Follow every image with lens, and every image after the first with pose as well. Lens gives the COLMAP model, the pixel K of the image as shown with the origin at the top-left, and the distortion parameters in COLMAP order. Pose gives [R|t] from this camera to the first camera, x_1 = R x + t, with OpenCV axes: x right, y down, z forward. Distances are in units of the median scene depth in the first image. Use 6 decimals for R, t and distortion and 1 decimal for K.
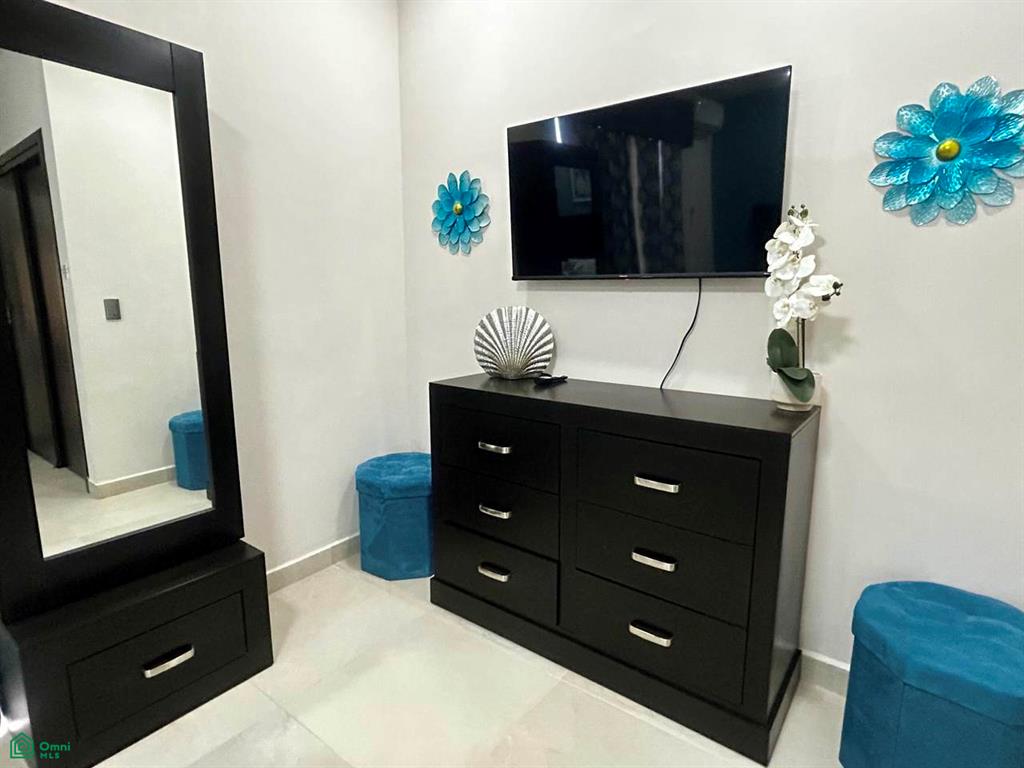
lens RADIAL K [[539.8, 0, 512.0], [0, 539.8, 384.0], [0, 0, 1]] dist [0.005482, 0.000552]
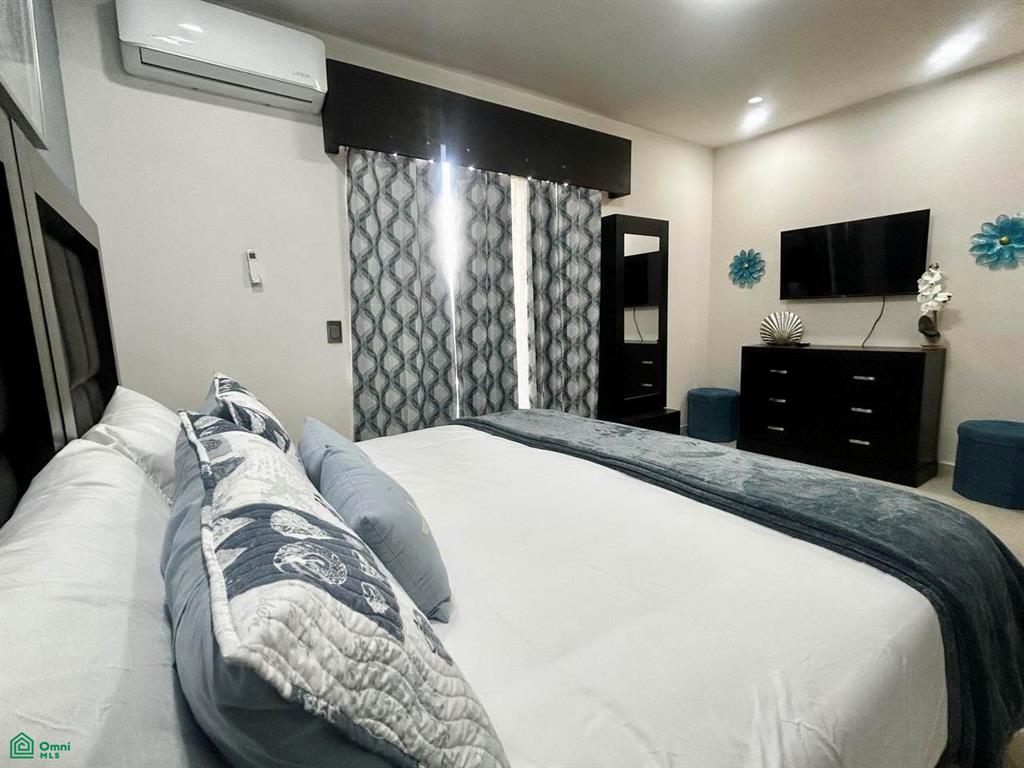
lens RADIAL K [[496.9, 0, 512.0], [0, 496.9, 384.0], [0, 0, 1]] dist [0.016124, -0.000197]
pose [[0.960189, 0.013292, -0.279033, -0.618066], [-0.021726, 0.999395, -0.027156, 0.293271], [0.278503, 0.032137, 0.959897, -1.592745]]
